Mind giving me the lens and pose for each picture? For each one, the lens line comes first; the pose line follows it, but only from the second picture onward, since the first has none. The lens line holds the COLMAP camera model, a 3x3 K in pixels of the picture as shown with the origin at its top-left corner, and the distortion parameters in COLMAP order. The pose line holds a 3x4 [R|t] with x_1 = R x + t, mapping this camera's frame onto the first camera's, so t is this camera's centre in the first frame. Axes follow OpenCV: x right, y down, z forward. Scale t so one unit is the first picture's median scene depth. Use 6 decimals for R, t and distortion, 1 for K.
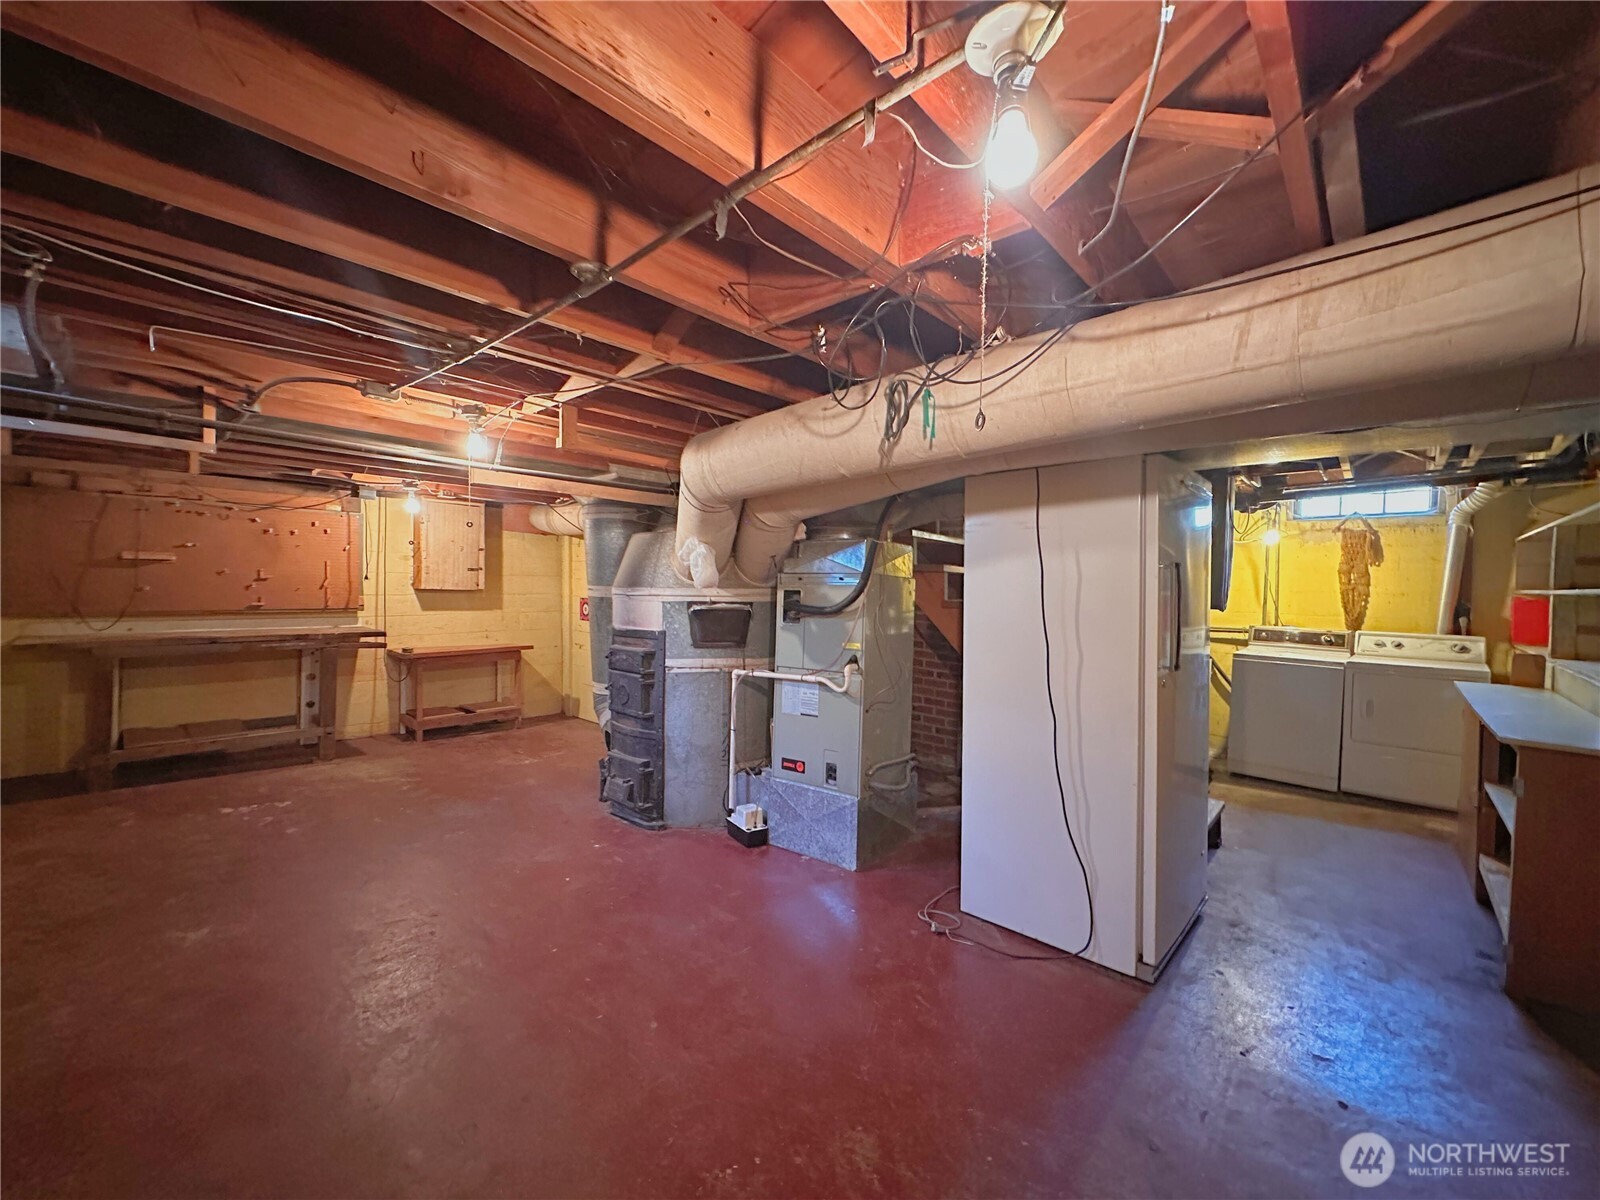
lens RADIAL K [[640.8, 0, 800.0], [0, 640.8, 600.0], [0, 0, 1]] dist [-0.003092, -0.000317]
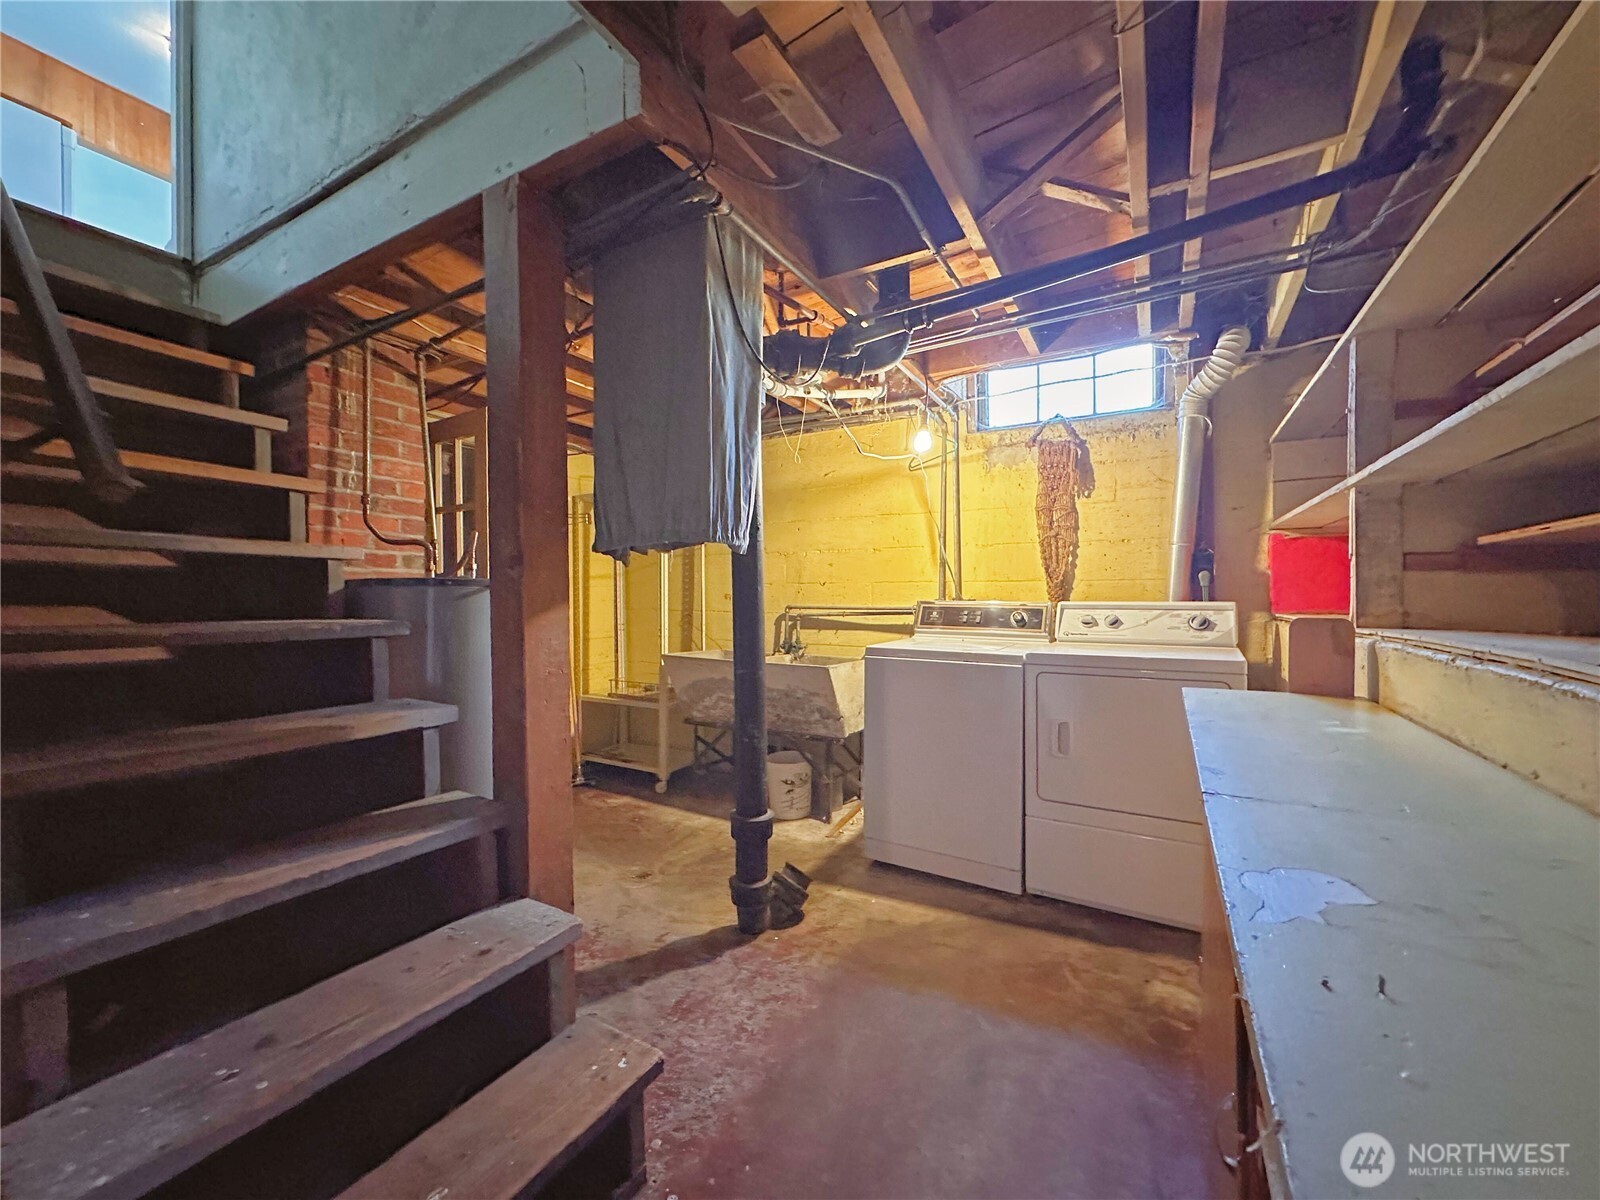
lens RADIAL K [[640.8, 0, 800.0], [0, 640.8, 600.0], [0, 0, 1]] dist [-0.003092, -0.000317]
pose [[0.974977, -0.024372, 0.220967, 0.523395], [0.028167, 0.999505, -0.014037, 0.050452], [-0.220516, 0.019909, 0.975180, 0.486363]]
